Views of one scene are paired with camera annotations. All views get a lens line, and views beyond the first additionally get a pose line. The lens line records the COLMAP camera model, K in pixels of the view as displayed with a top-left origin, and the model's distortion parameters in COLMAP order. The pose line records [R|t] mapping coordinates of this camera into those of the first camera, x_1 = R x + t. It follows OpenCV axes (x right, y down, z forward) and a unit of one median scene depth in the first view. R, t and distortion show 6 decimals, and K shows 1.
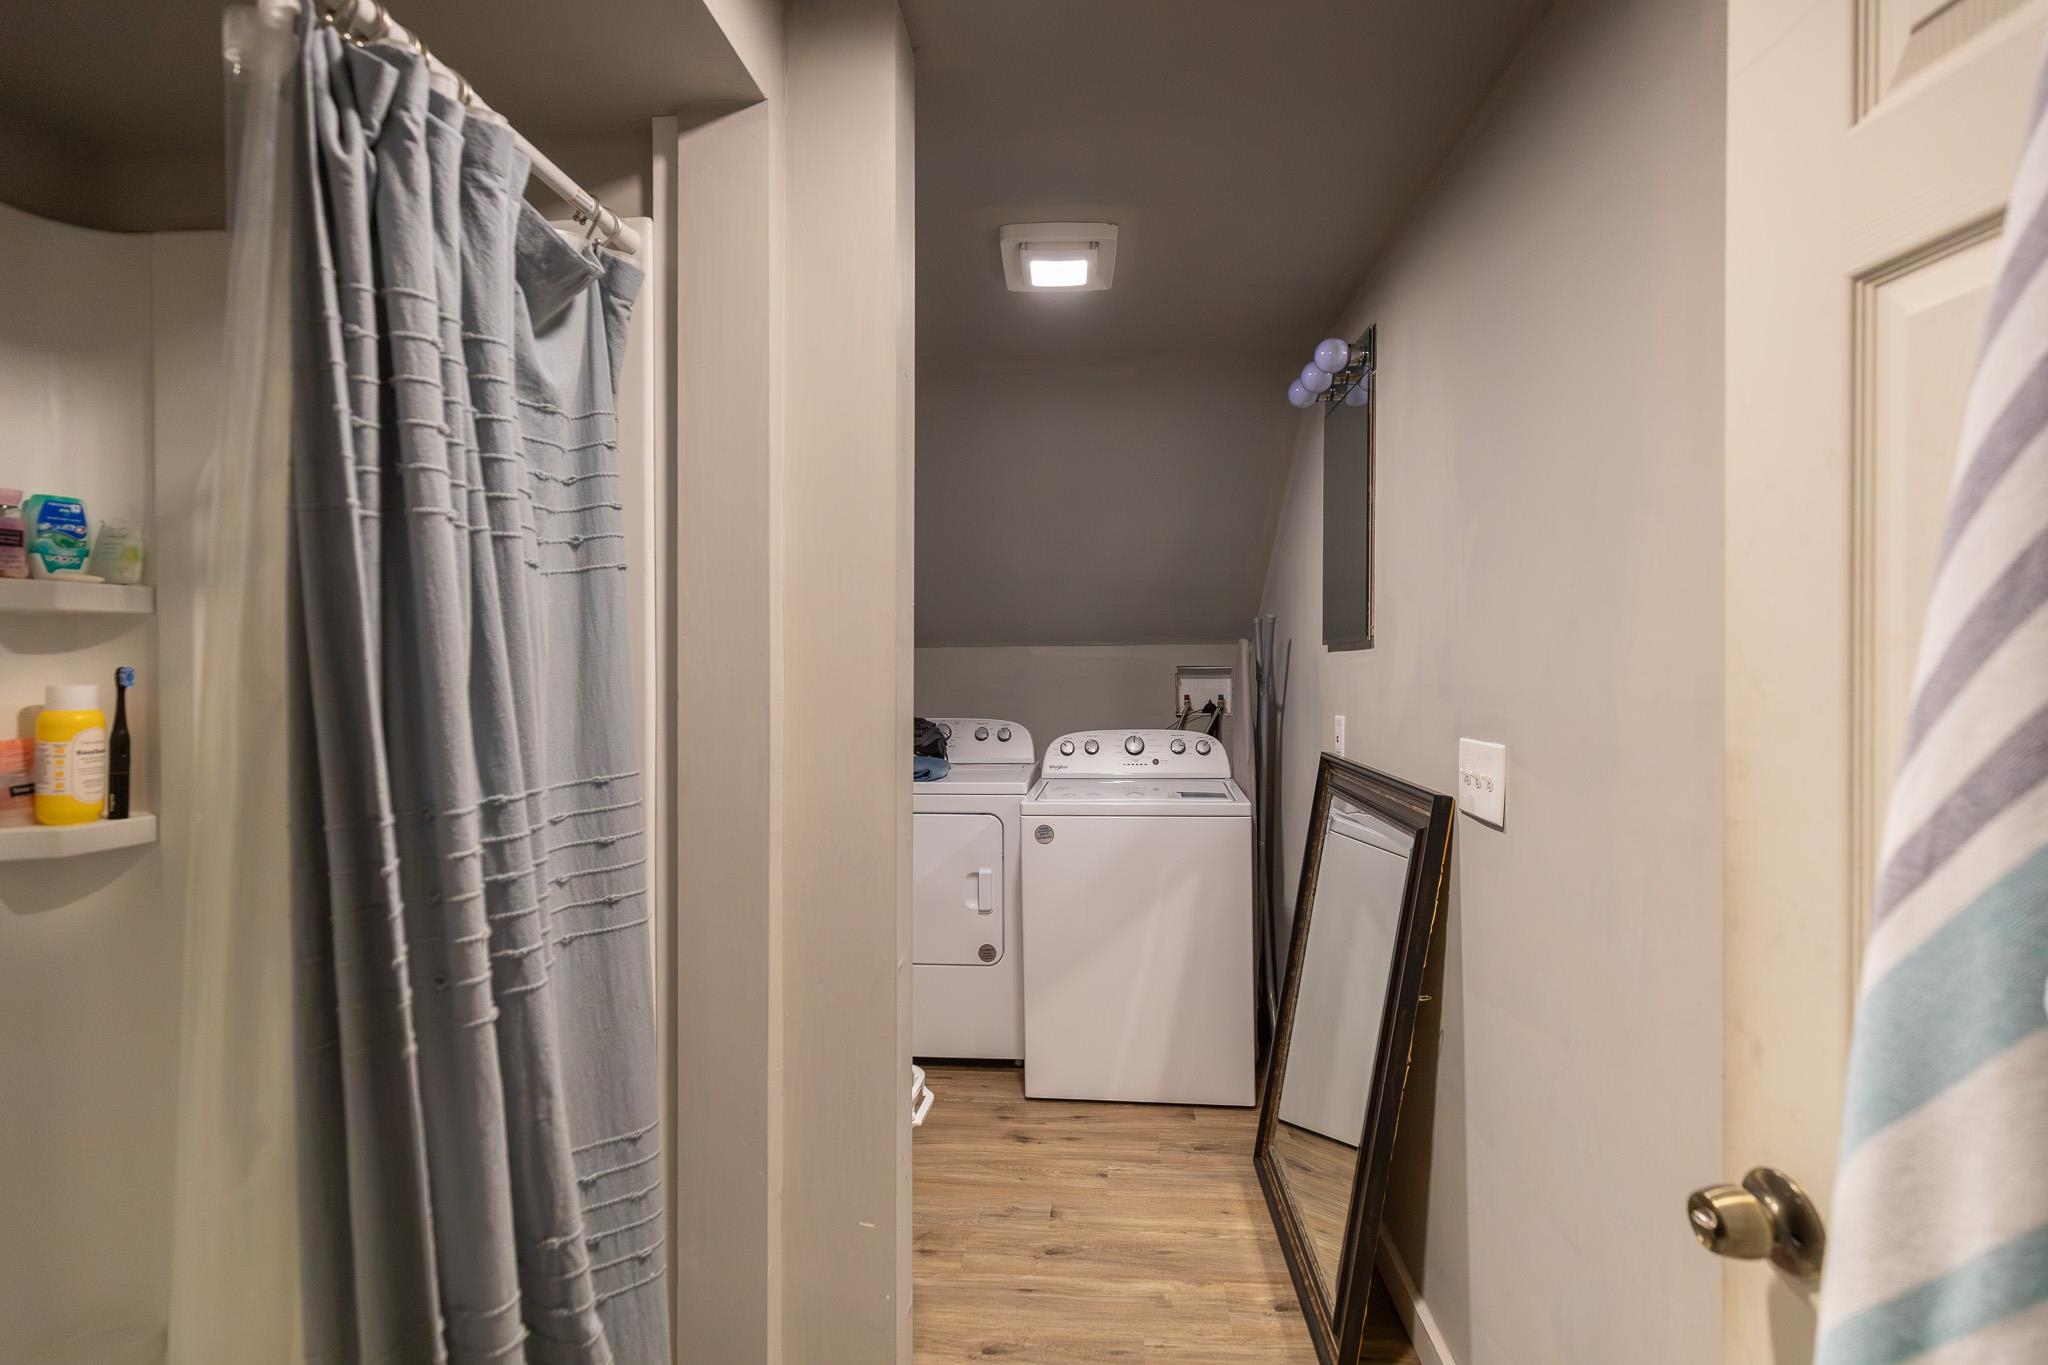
lens RADIAL K [[910.5, 0, 1023.1], [0, 910.5, 680.0], [0, 0, 1]] dist [0.007751, -0.002243]
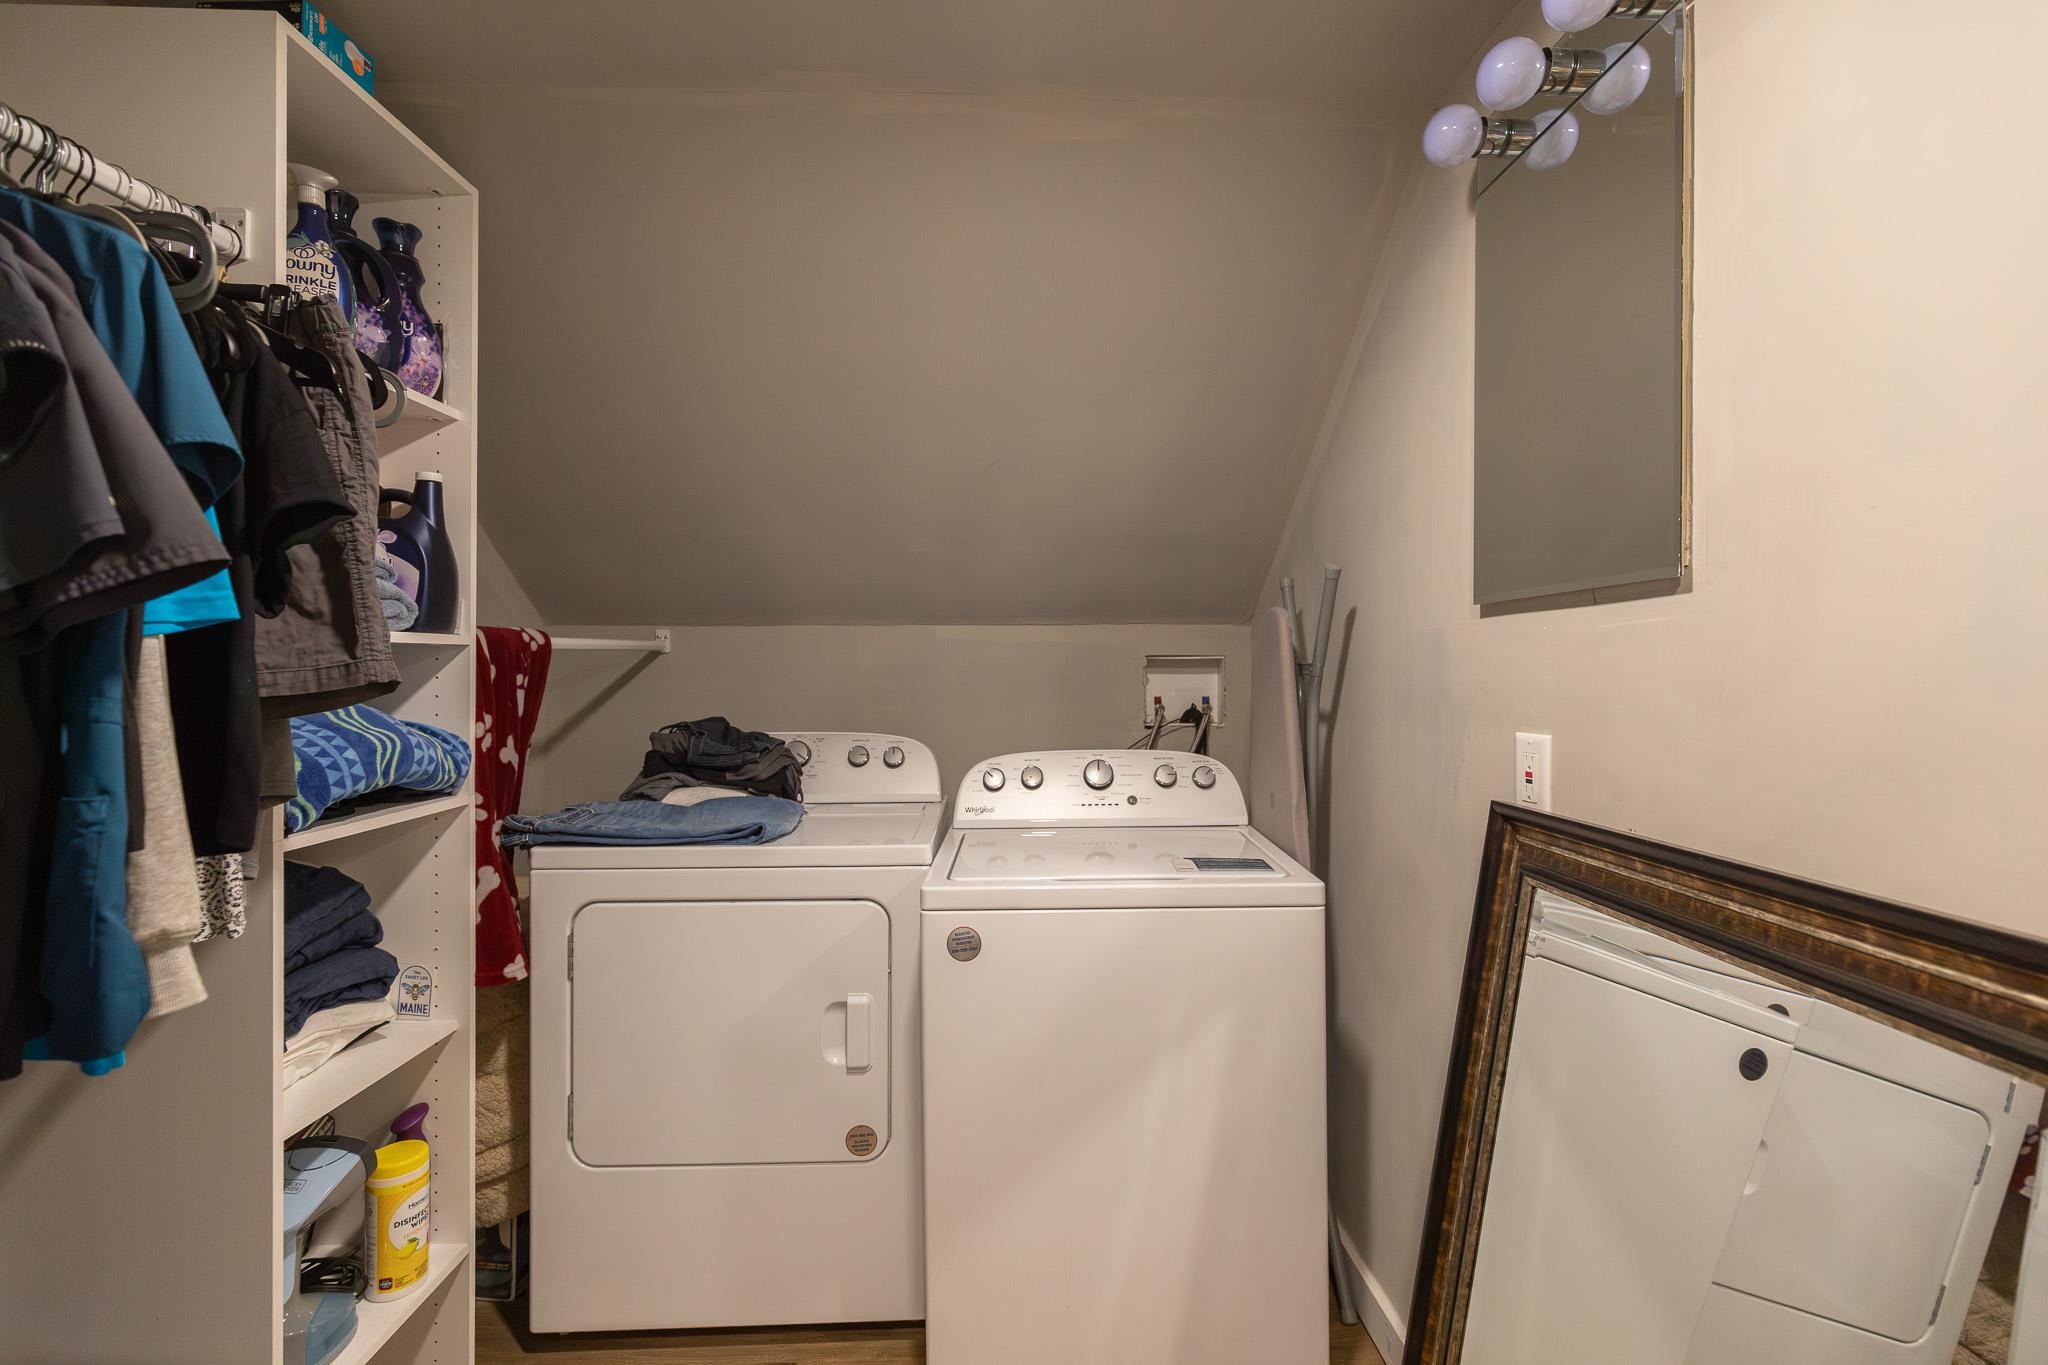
lens RADIAL K [[910.5, 0, 1020.8], [0, 910.5, 673.5], [0, 0, 1]] dist [0.007751, -0.002243]
pose [[0.993467, 0.004435, 0.114032, -0.005463], [-0.002855, 0.999898, -0.014020, 0.009849], [-0.114083, 0.013603, 0.993378, 0.368929]]
